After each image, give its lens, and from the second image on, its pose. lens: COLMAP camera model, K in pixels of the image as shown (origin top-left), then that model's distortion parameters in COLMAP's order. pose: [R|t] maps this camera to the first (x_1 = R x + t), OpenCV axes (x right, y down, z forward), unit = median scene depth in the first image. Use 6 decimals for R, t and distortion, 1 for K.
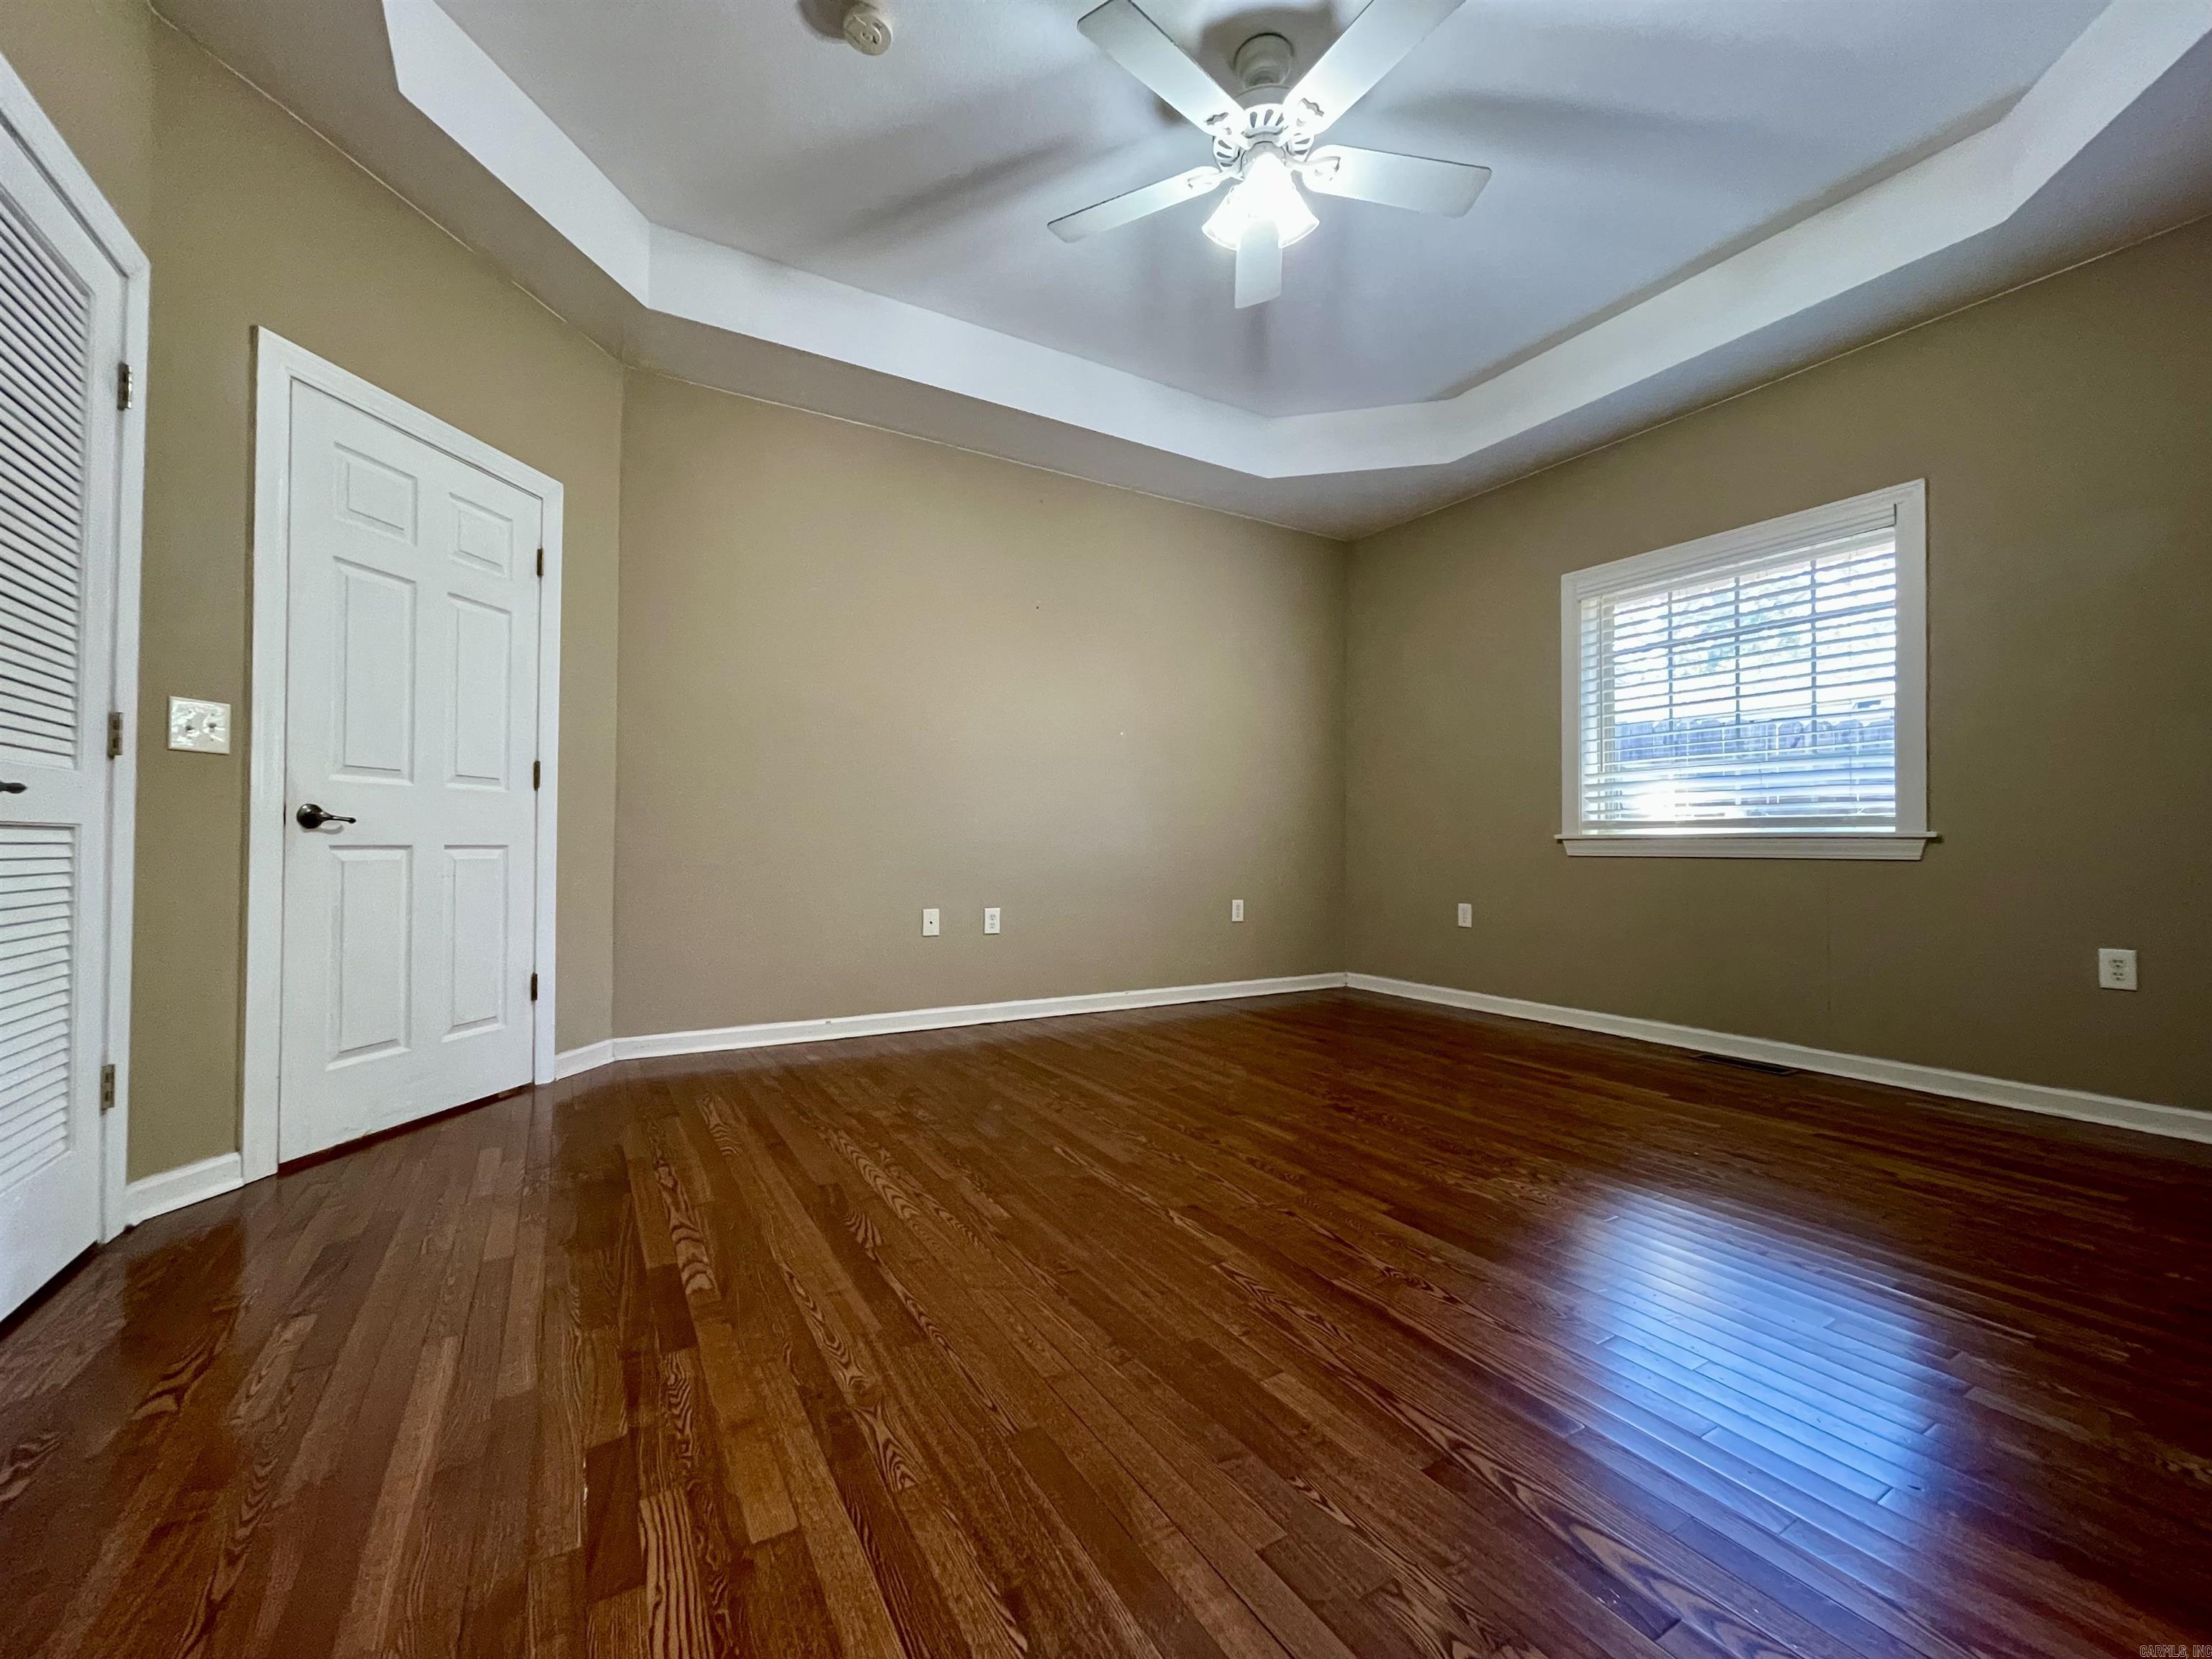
lens RADIAL K [[887.9, 0, 1094.7], [0, 887.9, 836.0], [0, 0, 1]] dist [0.001040, -0.000496]
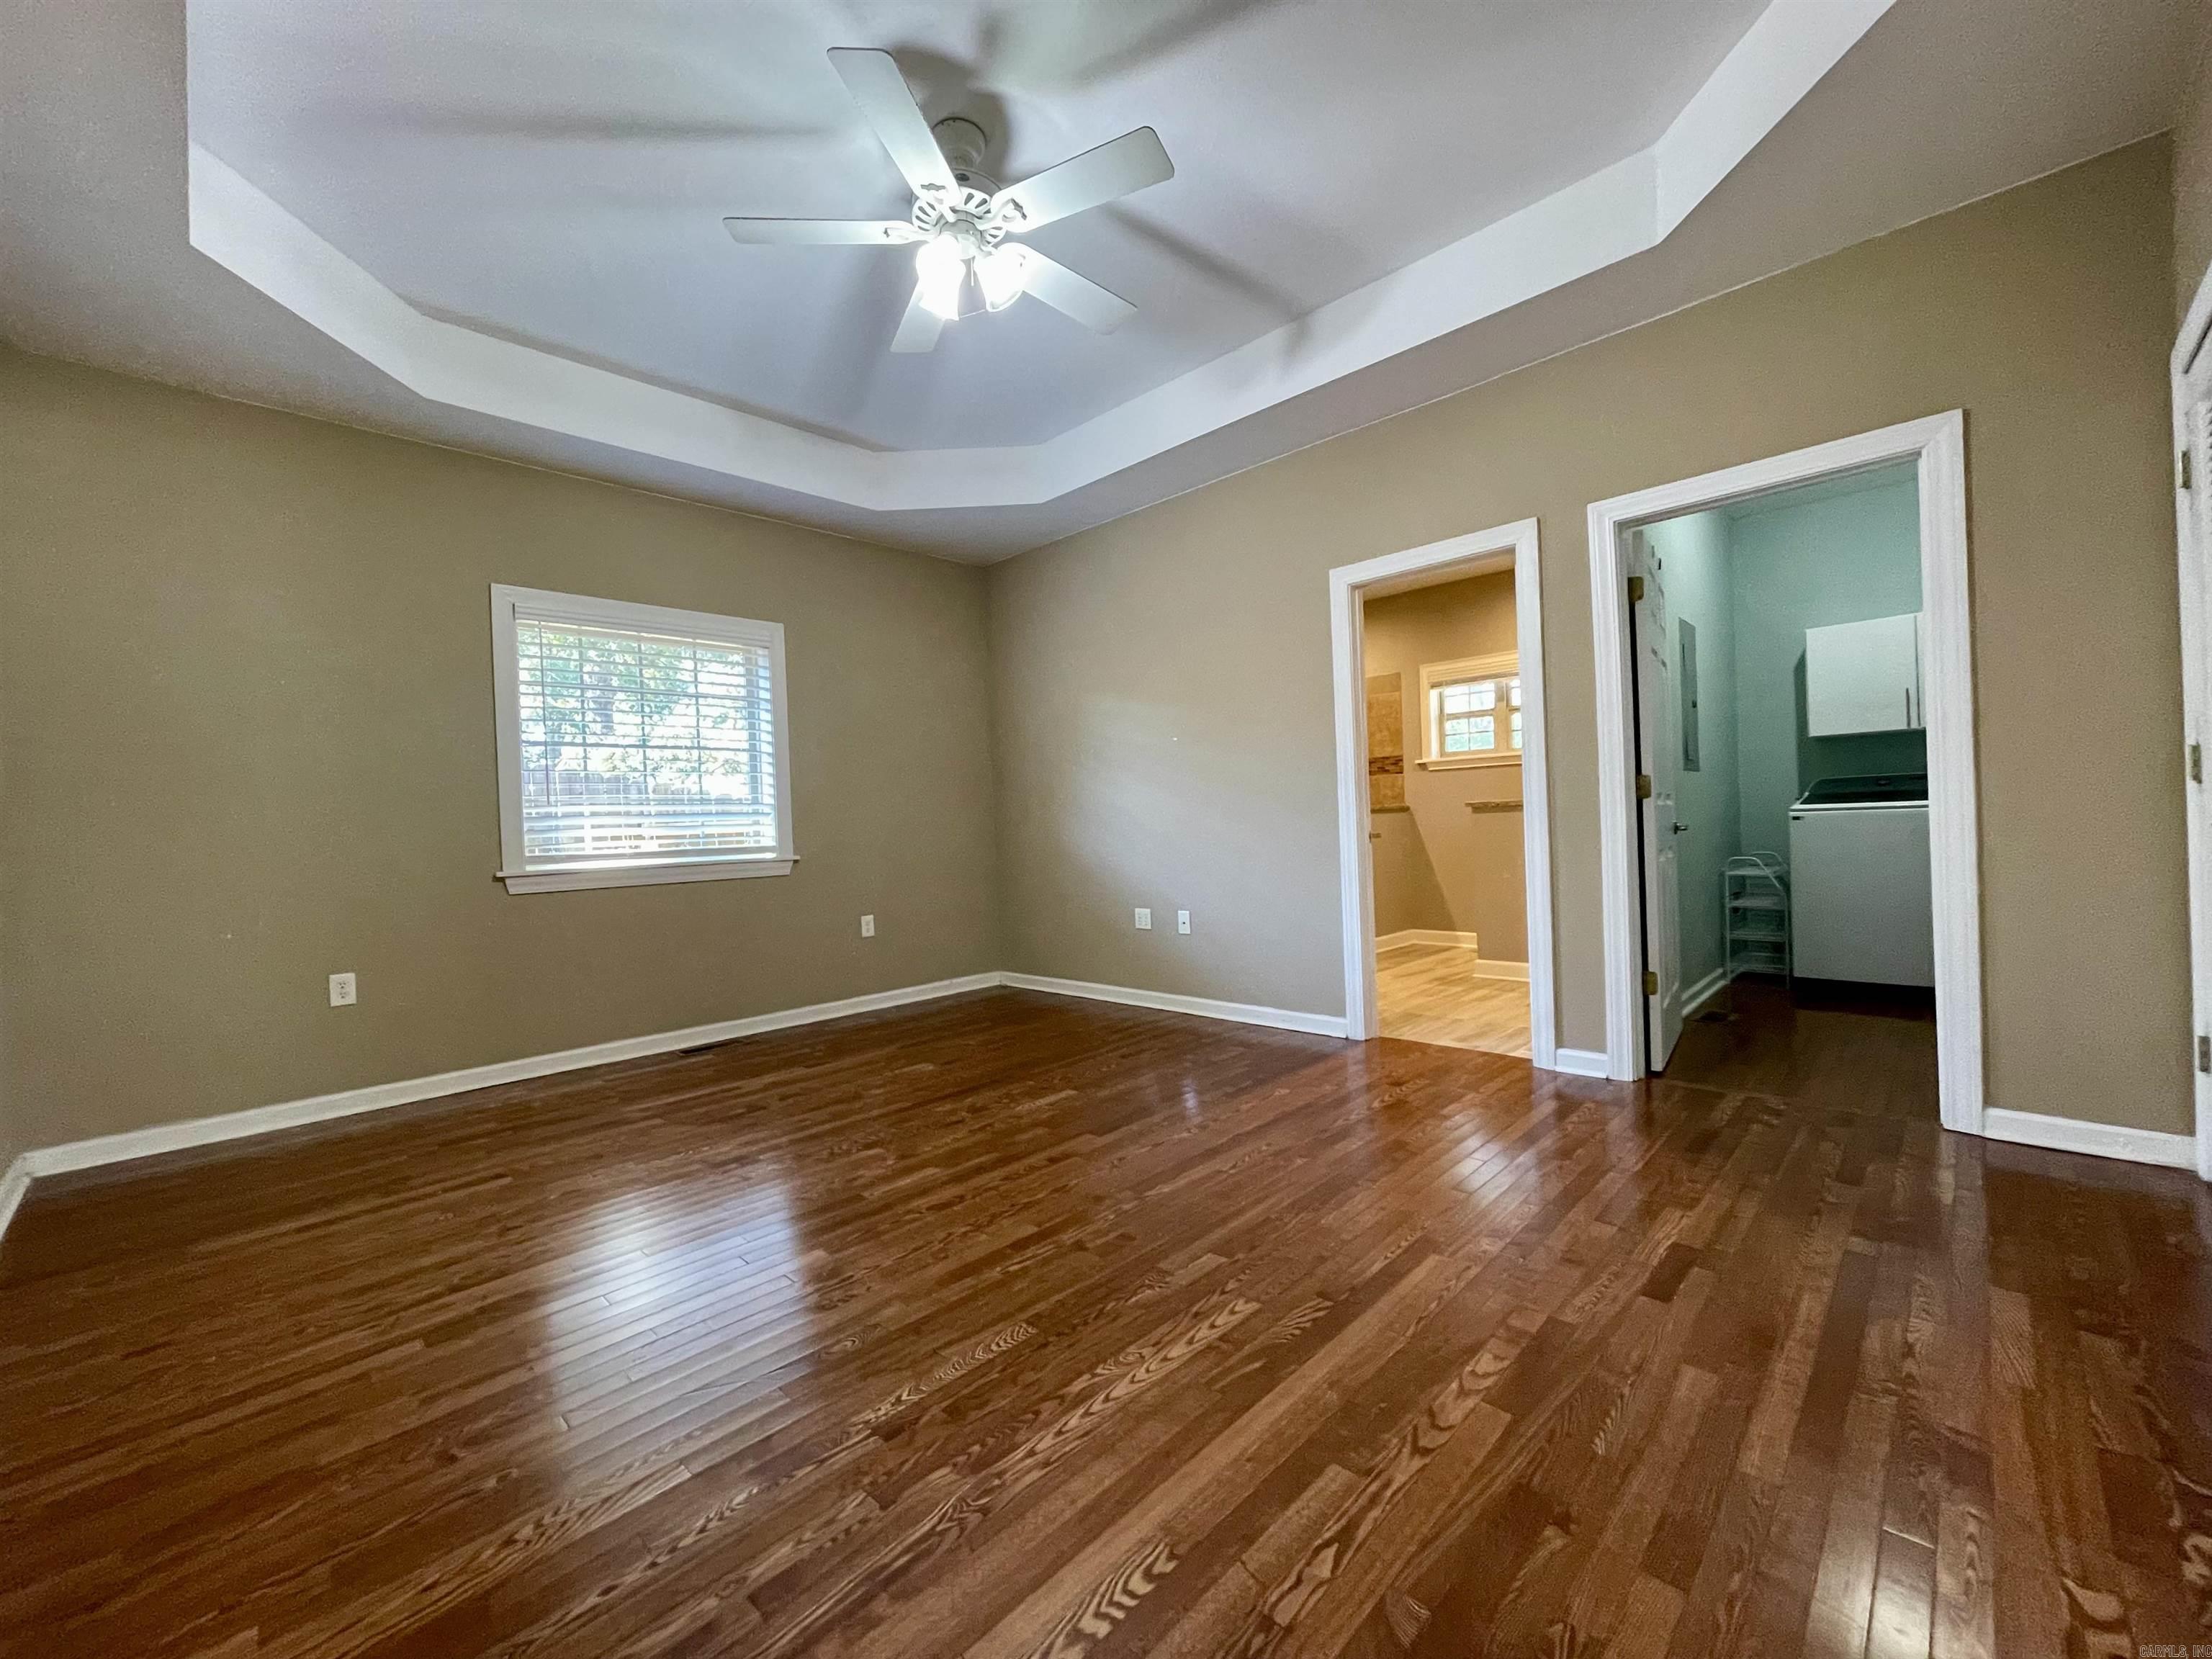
lens RADIAL K [[887.9, 0, 1098.1], [0, 887.9, 827.5], [0, 0, 1]] dist [0.001040, -0.000496]
pose [[-0.253861, 0.002094, 0.967239, -0.870741], [0.025185, 0.999673, 0.004446, -0.061676], [-0.966913, 0.025489, -0.253830, 1.125988]]
